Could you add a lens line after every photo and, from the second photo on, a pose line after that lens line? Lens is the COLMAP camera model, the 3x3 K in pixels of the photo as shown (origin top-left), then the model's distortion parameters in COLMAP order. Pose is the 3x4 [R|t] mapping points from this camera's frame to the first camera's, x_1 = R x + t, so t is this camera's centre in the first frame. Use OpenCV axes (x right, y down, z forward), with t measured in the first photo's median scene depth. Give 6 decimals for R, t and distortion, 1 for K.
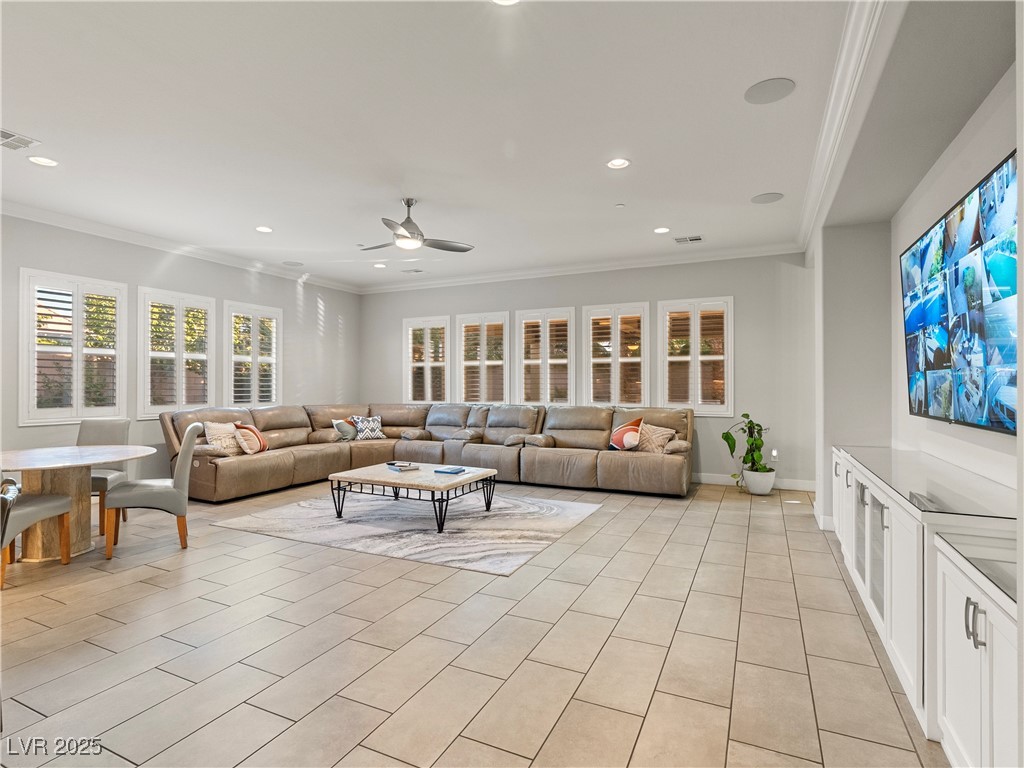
lens RADIAL K [[523.3, 0, 517.1], [0, 523.3, 384.5], [0, 0, 1]] dist [-0.012889, 0.004244]
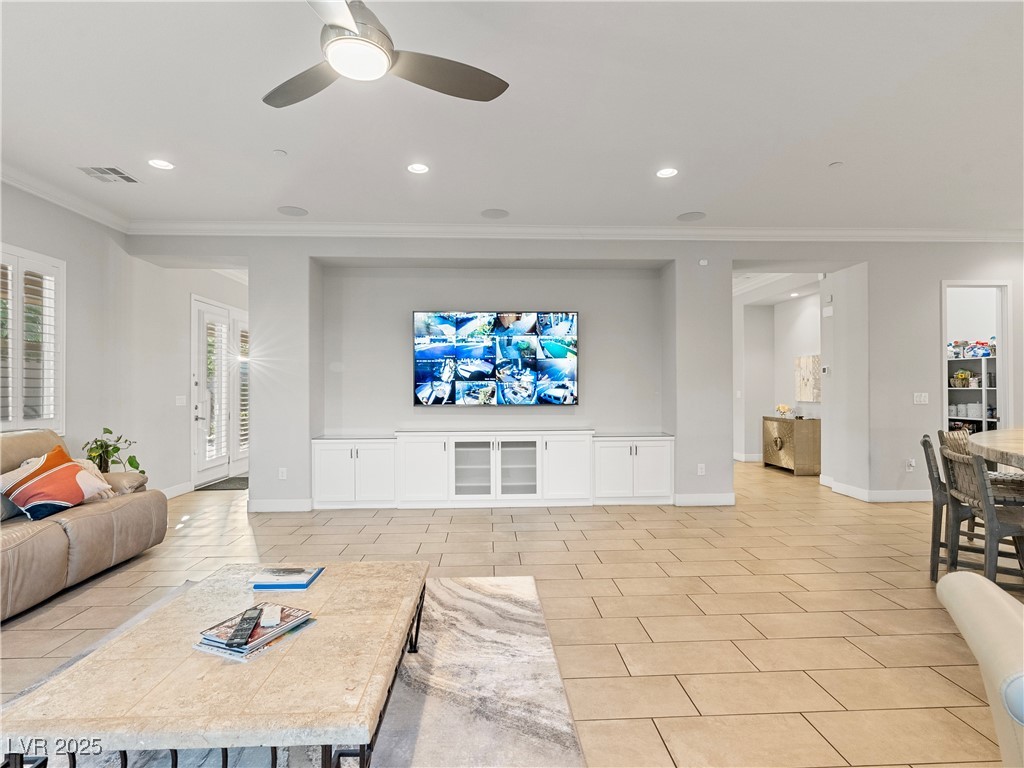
lens RADIAL K [[523.3, 0, 512.2], [0, 523.3, 386.2], [0, 0, 1]] dist [-0.012889, 0.004244]
pose [[-0.472821, 0.005709, 0.881140, -1.253644], [0.001496, 0.999983, -0.005676, 0.004161], [-0.881157, -0.001365, -0.472821, 2.128927]]
